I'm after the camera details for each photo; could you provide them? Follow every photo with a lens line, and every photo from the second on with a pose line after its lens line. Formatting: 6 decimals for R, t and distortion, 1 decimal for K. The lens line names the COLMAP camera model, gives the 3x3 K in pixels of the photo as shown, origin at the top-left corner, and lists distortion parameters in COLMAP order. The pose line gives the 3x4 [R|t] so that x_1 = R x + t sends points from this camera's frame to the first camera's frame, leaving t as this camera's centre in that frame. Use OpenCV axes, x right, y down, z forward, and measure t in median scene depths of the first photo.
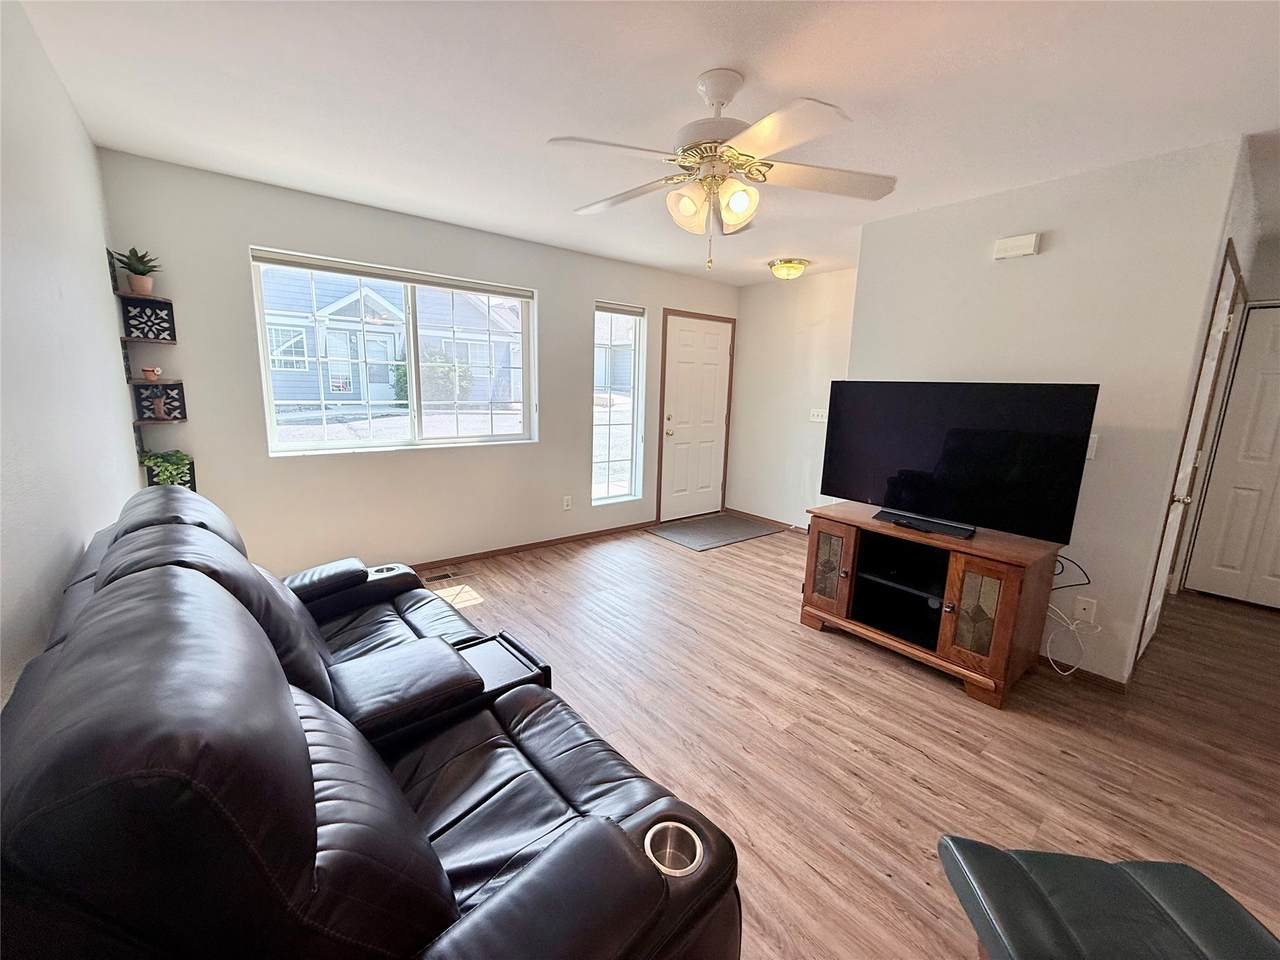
lens RADIAL K [[513.4, 0, 642.7], [0, 513.4, 475.3], [0, 0, 1]] dist [0.004318, 0.000315]
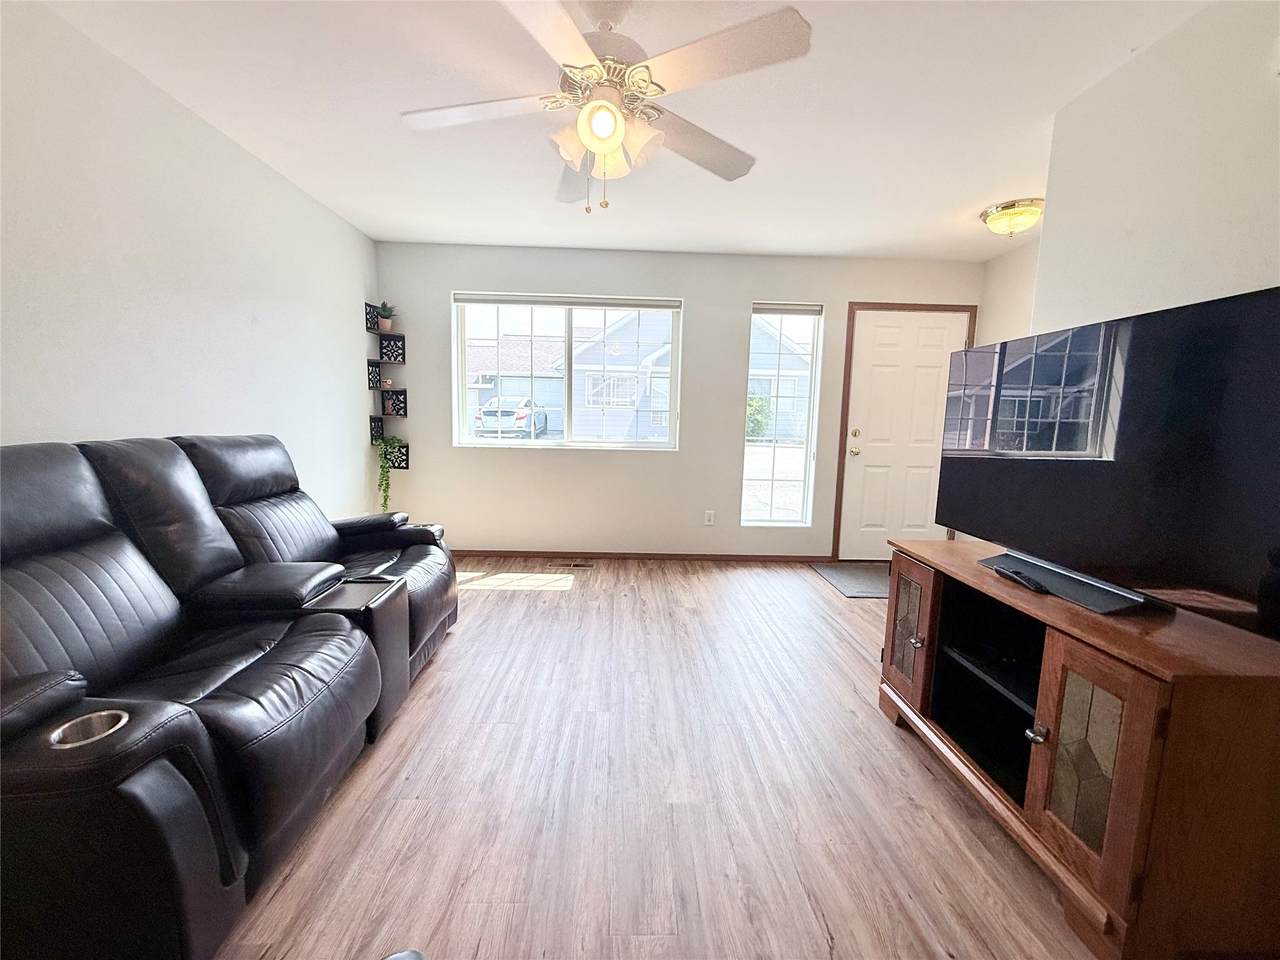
lens RADIAL K [[513.4, 0, 647.7], [0, 513.4, 481.2], [0, 0, 1]] dist [0.004318, 0.000315]
pose [[0.794485, 0.061514, -0.604160, 0.411703], [-0.105958, 0.993638, -0.038168, 0.043362], [0.597968, 0.094339, 0.795949, 0.218974]]
